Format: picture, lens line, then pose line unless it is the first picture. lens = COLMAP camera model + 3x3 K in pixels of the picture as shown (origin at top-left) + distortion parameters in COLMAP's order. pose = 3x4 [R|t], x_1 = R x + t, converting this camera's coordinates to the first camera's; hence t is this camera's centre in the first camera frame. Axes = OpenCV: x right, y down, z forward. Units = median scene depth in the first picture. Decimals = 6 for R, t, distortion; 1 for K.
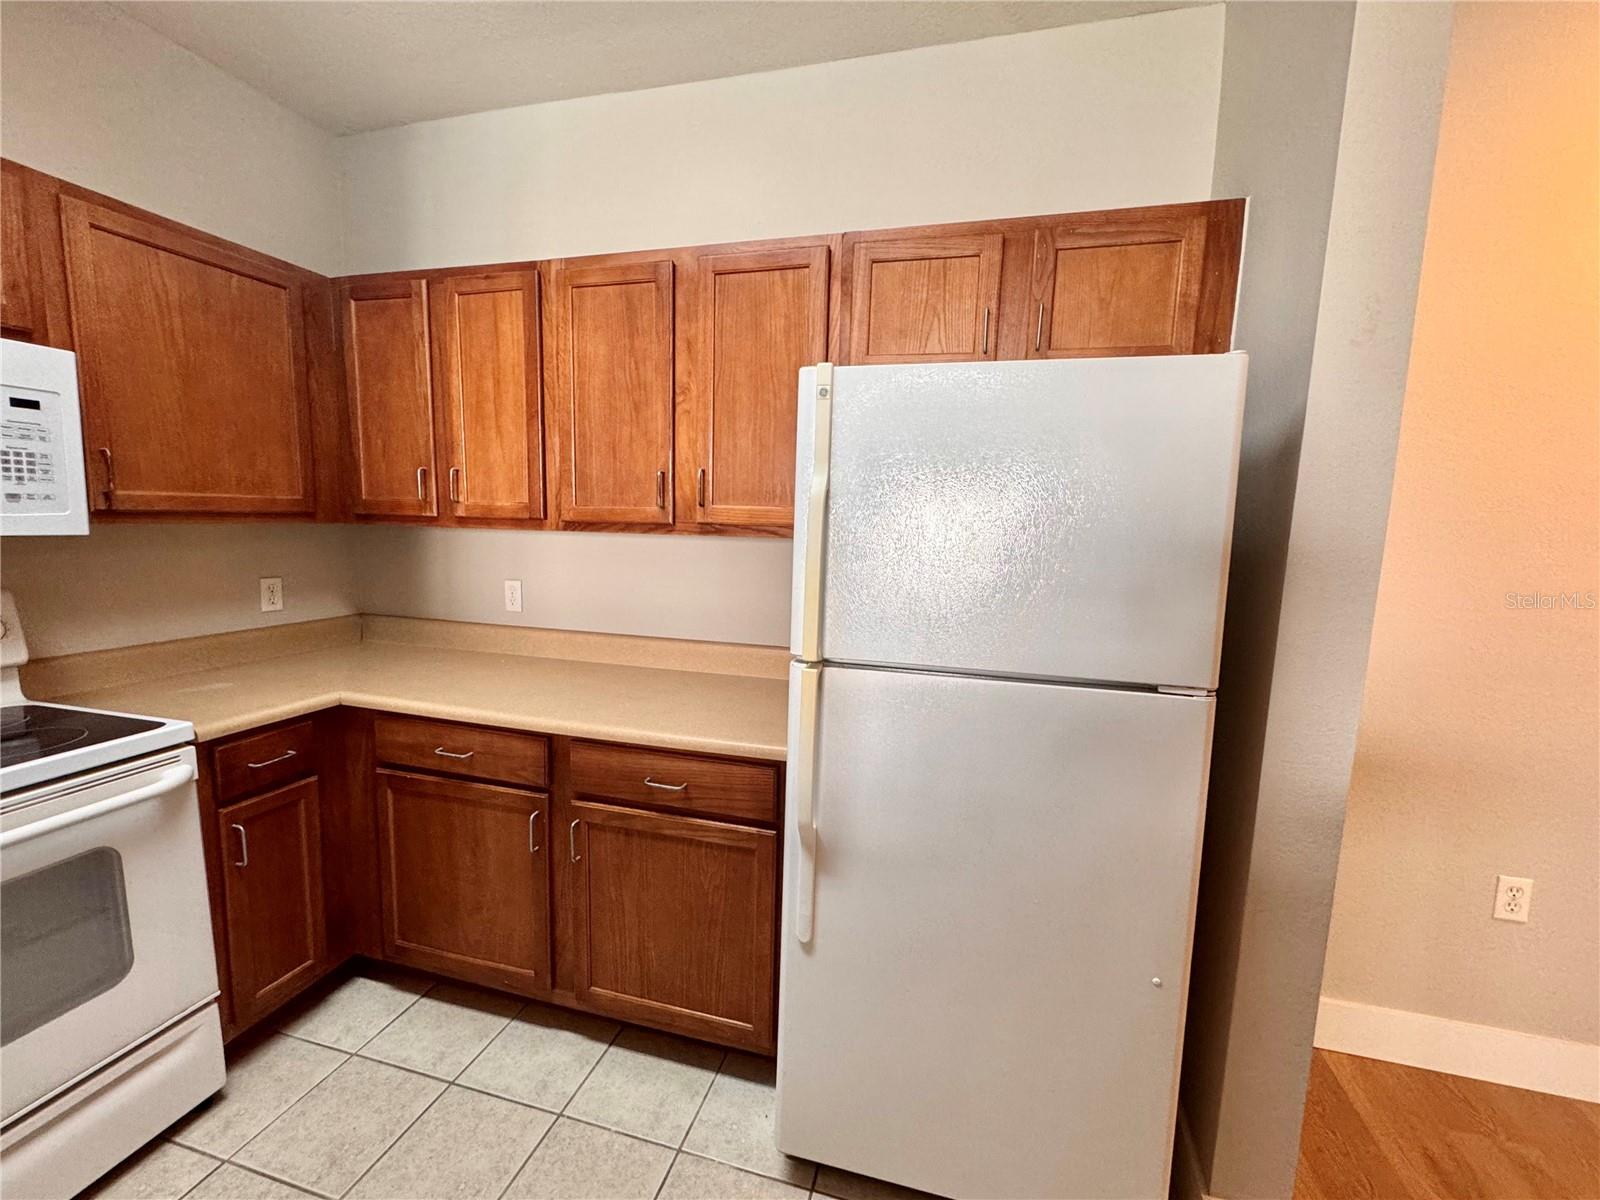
lens RADIAL K [[674.5, 0, 800.0], [0, 674.5, 600.0], [0, 0, 1]] dist [-0.001598, 0.000257]
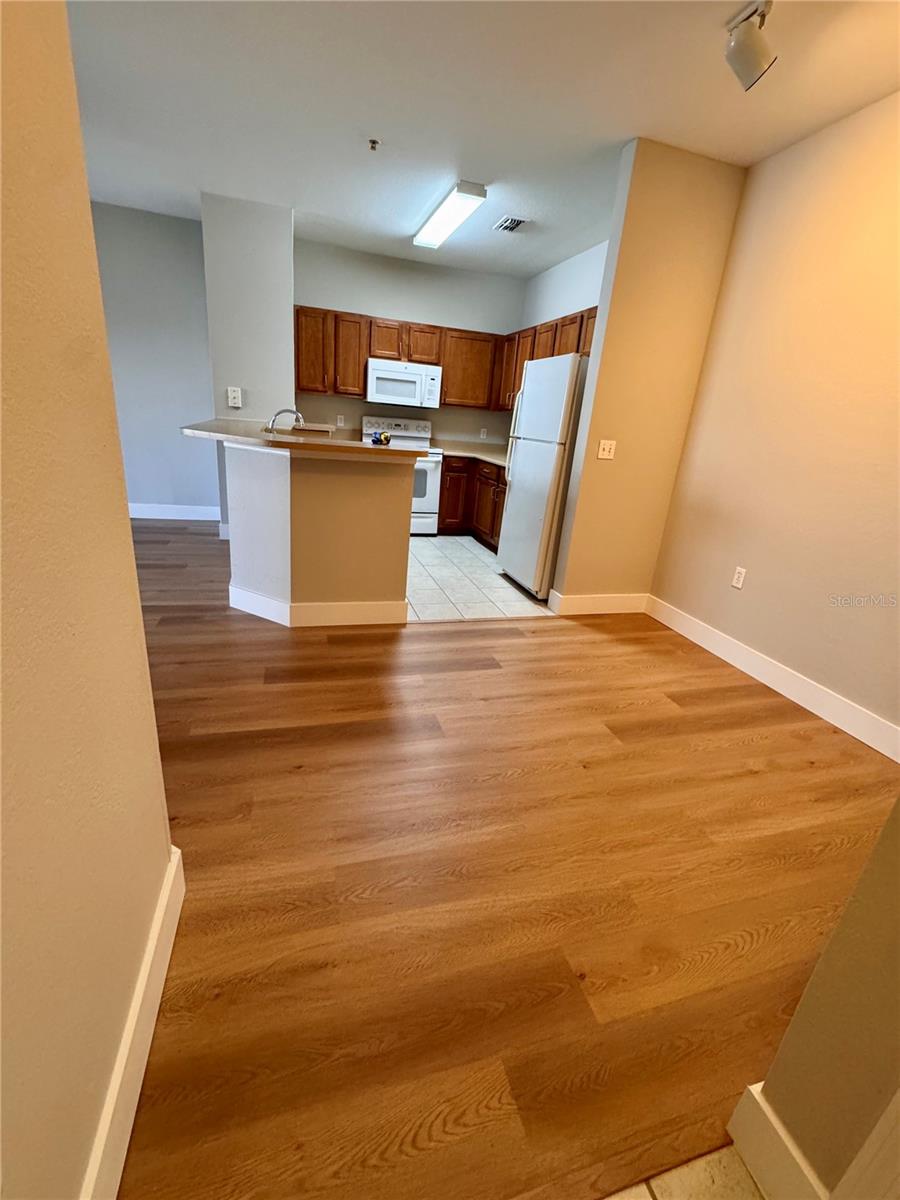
lens RADIAL K [[505.9, 0, 450.0], [0, 505.9, 600.0], [0, 0, 1]] dist [-0.001598, 0.000257]
pose [[0.529945, 0.301711, -0.792546, 1.915192], [-0.170542, 0.953394, 0.248909, 0.251641], [0.830707, 0.003254, 0.556701, -0.784396]]
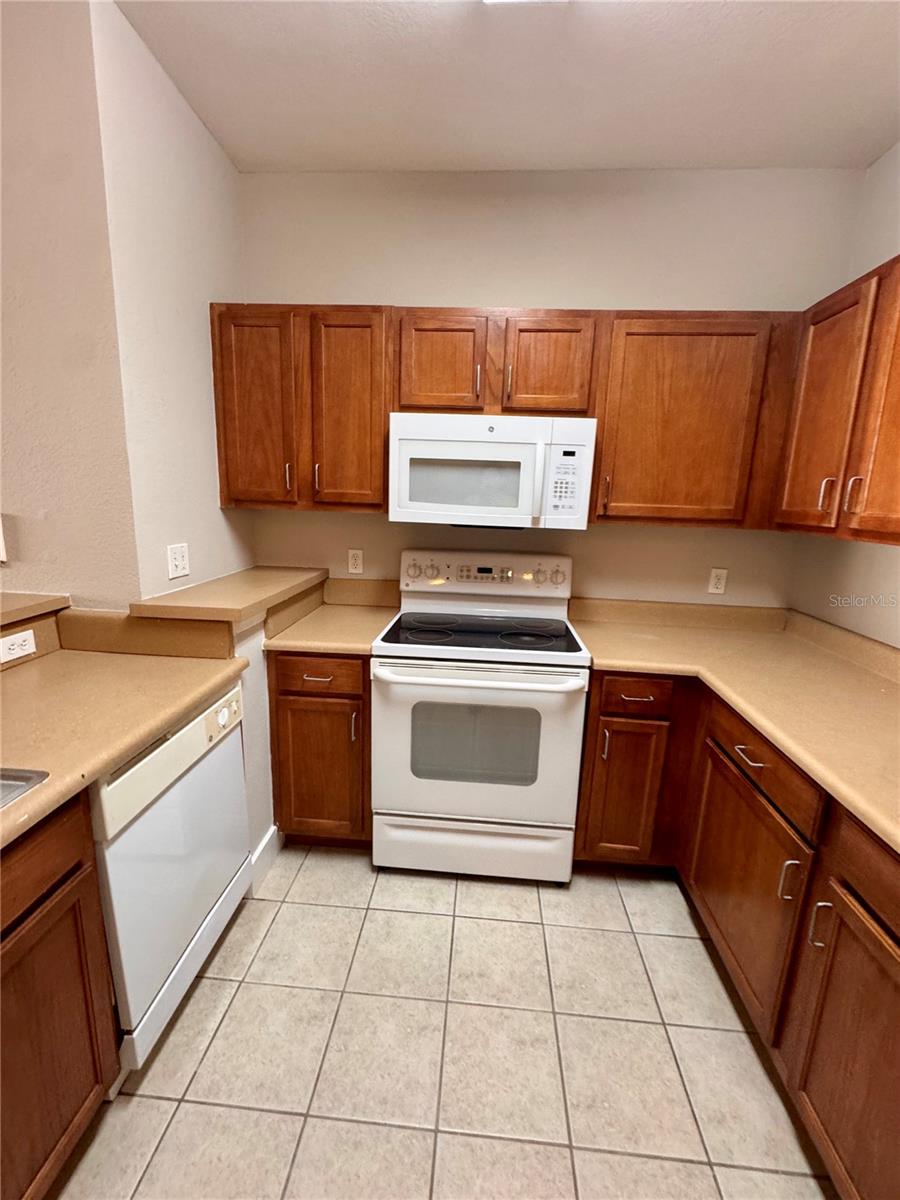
lens RADIAL K [[505.9, 0, 450.0], [0, 505.9, 600.0], [0, 0, 1]] dist [-0.001598, 0.000257]
pose [[0.192631, 0.178931, -0.964820, 0.106646], [-0.150972, 0.976932, 0.151035, -0.056724], [0.969588, 0.116567, 0.215201, 0.367786]]
